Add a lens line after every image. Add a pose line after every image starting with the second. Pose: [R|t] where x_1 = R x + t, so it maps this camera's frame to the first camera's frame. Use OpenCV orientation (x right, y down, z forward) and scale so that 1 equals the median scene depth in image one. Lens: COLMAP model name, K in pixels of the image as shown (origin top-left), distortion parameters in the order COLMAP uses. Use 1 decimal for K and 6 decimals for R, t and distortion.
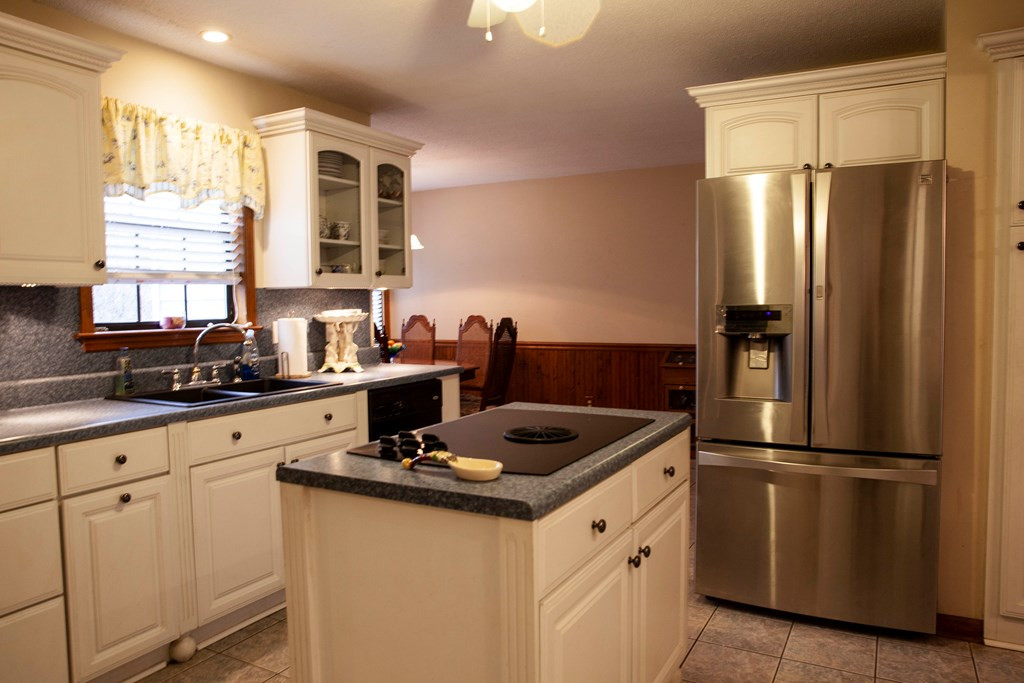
lens RADIAL K [[727.9, 0, 512.0], [0, 727.9, 341.5], [0, 0, 1]] dist [-0.111530, 0.096148]
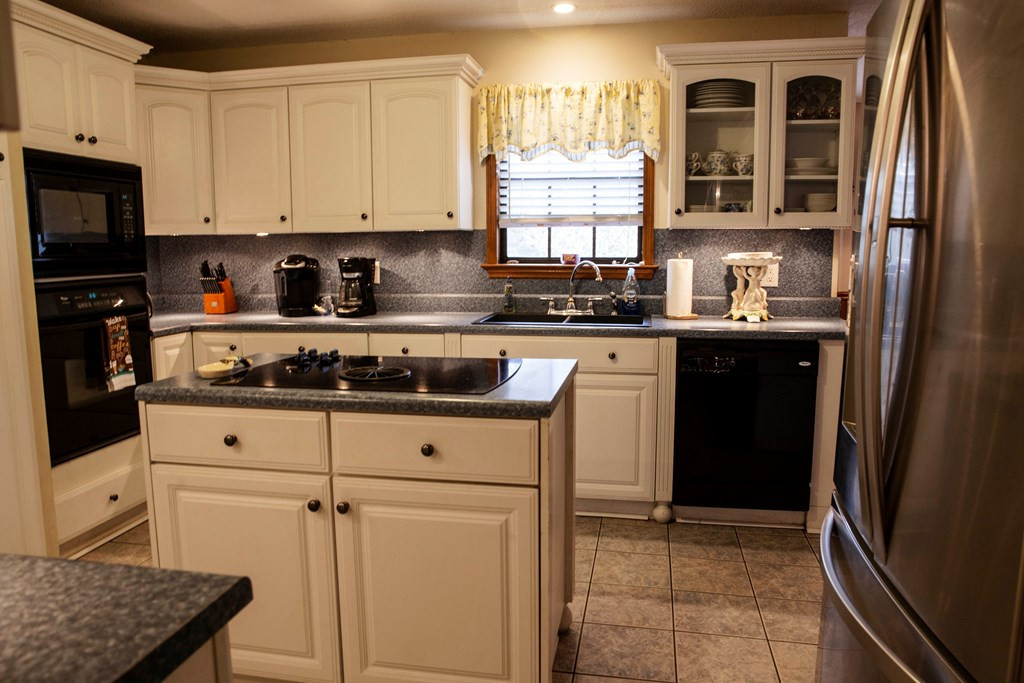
lens RADIAL K [[727.9, 0, 512.0], [0, 727.9, 341.5], [0, 0, 1]] dist [-0.111530, 0.096148]
pose [[0.310425, 0.135211, -0.940933, 0.664039], [-0.052756, 0.990757, 0.124967, -0.036791], [0.949133, 0.010847, 0.314689, 0.532598]]
